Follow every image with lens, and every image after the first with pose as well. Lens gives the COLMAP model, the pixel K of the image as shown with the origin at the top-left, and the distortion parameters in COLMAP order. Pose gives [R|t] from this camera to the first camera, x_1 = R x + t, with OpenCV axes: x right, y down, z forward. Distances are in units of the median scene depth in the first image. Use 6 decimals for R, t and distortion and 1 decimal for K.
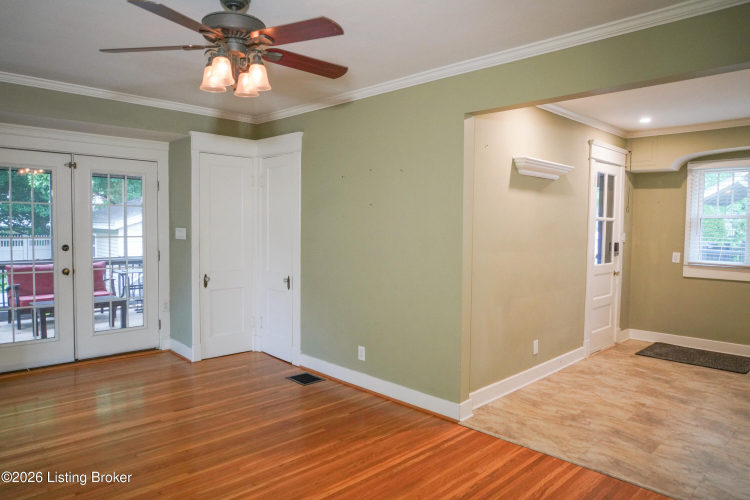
lens RADIAL K [[494.5, 0, 371.4], [0, 494.5, 248.6], [0, 0, 1]] dist [-0.043539, 0.029711]
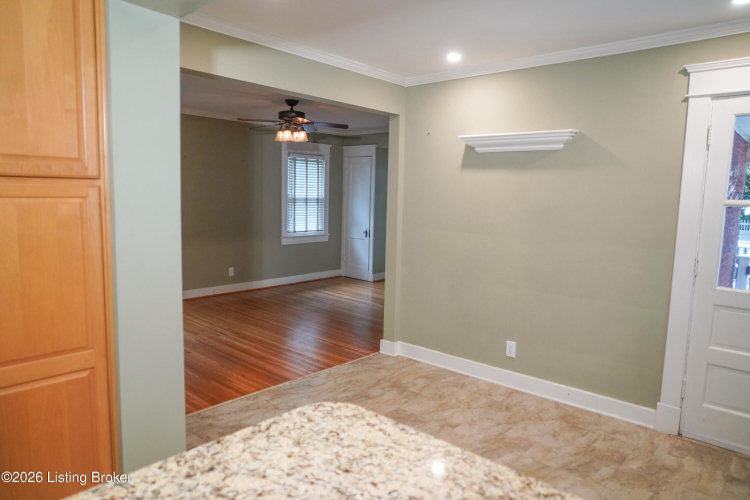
lens RADIAL K [[494.5, 0, 371.4], [0, 494.5, 248.6], [0, 0, 1]] dist [-0.043539, 0.029711]
pose [[0.067292, 0.103369, -0.992364, 1.304663], [-0.074399, 0.992369, 0.098324, -0.047613], [0.994956, 0.067215, 0.074469, 0.764842]]
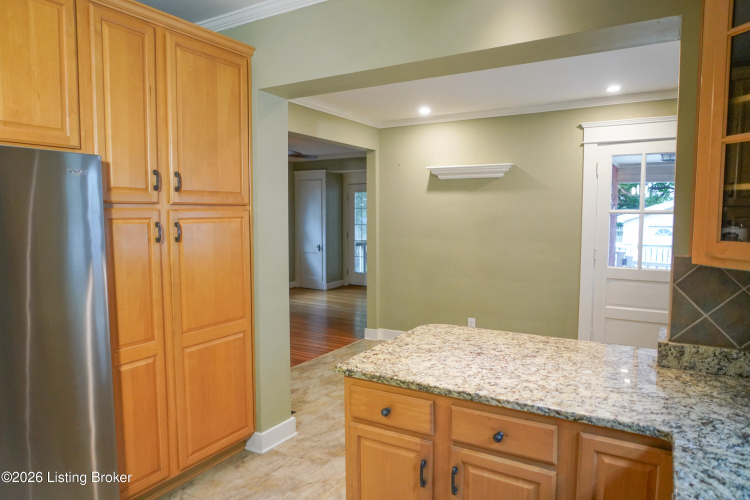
lens RADIAL K [[494.5, 0, 371.4], [0, 494.5, 248.6], [0, 0, 1]] dist [-0.043539, 0.029711]
pose [[0.257174, 0.059963, -0.964503, 1.565220], [-0.045449, 0.997719, 0.049910, -0.028835], [0.965296, 0.031000, 0.259313, 0.520075]]
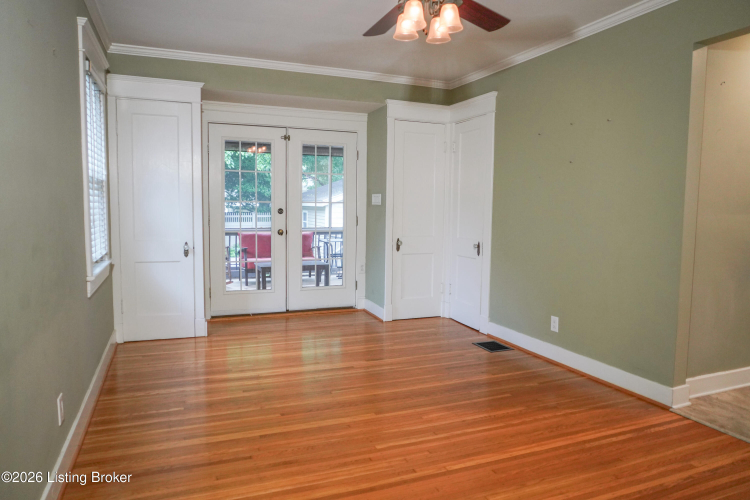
lens RADIAL K [[494.5, 0, 371.4], [0, 494.5, 248.6], [0, 0, 1]] dist [-0.043539, 0.029711]
pose [[0.926564, 0.032403, -0.374740, 0.002769], [-0.020079, 0.999123, 0.036745, 0.046243], [0.375602, -0.026523, 0.926402, 0.016579]]
